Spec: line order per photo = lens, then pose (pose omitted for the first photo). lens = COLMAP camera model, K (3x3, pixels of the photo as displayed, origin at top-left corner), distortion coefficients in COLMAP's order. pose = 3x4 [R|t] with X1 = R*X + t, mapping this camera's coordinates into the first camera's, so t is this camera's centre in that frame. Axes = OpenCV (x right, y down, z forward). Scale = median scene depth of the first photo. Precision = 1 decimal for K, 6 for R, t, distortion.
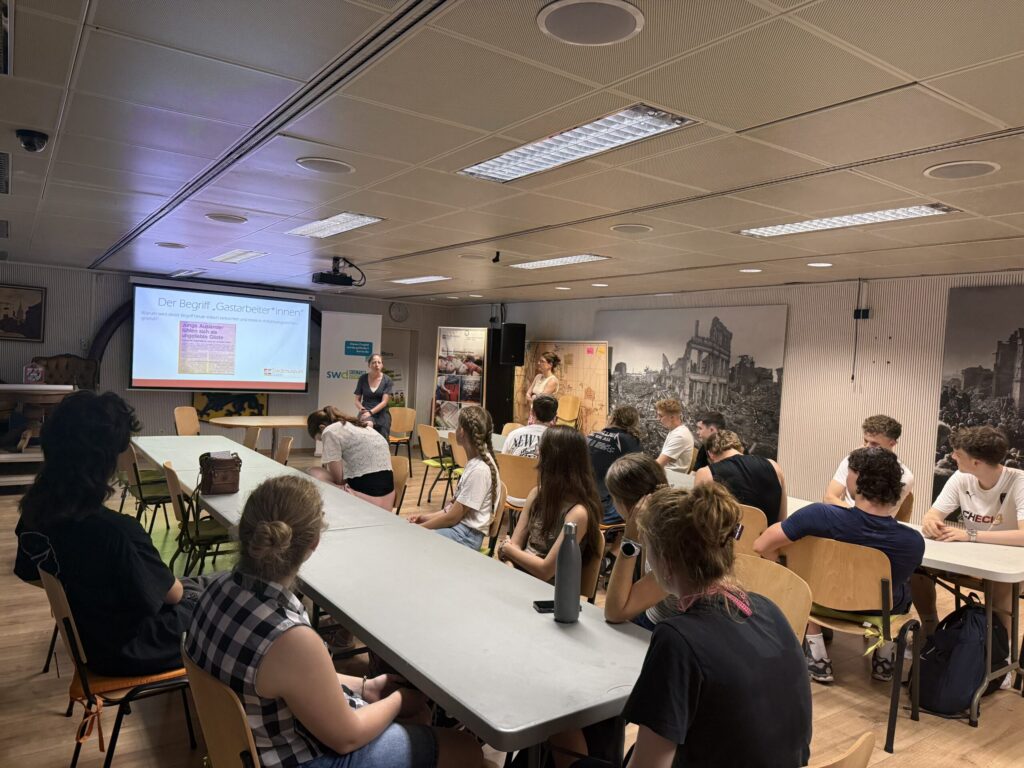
lens RADIAL K [[727.8, 0, 524.5], [0, 727.8, 376.3], [0, 0, 1]] dist [0.034200, -0.022081]
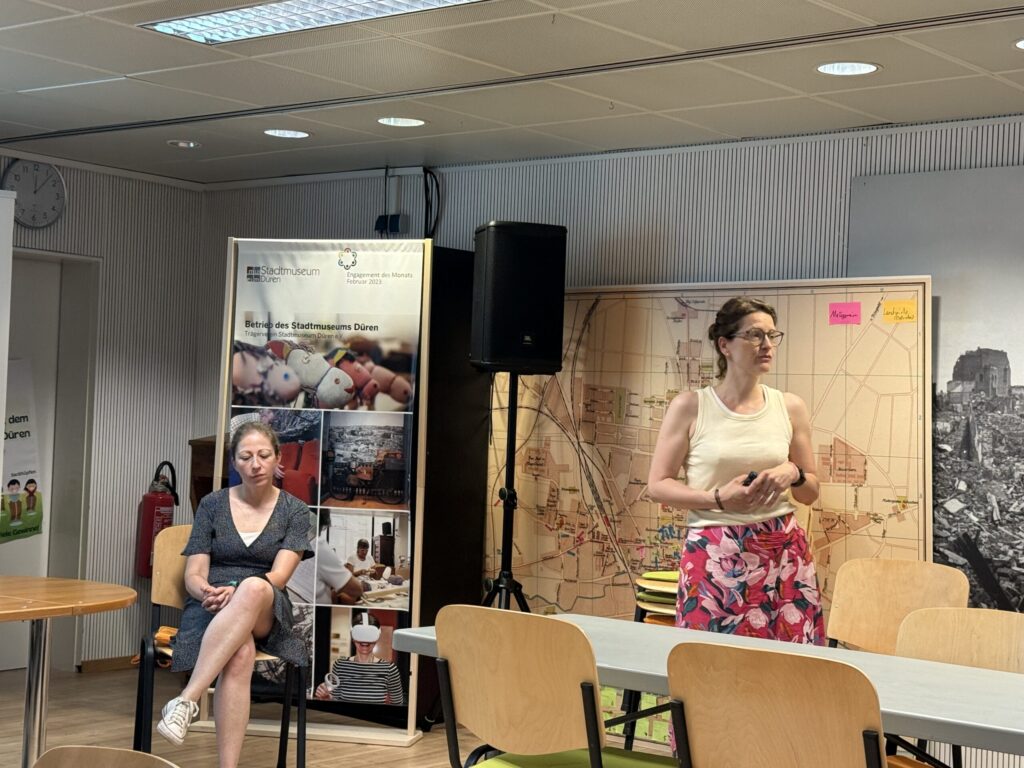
lens RADIAL K [[1660.4, 0, 517.6], [0, 1660.4, 388.7], [0, 0, 1]] dist [0.094257, 0.000000]
pose [[0.965856, -0.009735, 0.258895, -0.326945], [0.017969, 0.999404, -0.029458, 0.019466], [-0.258454, 0.033105, 0.965456, 0.651785]]
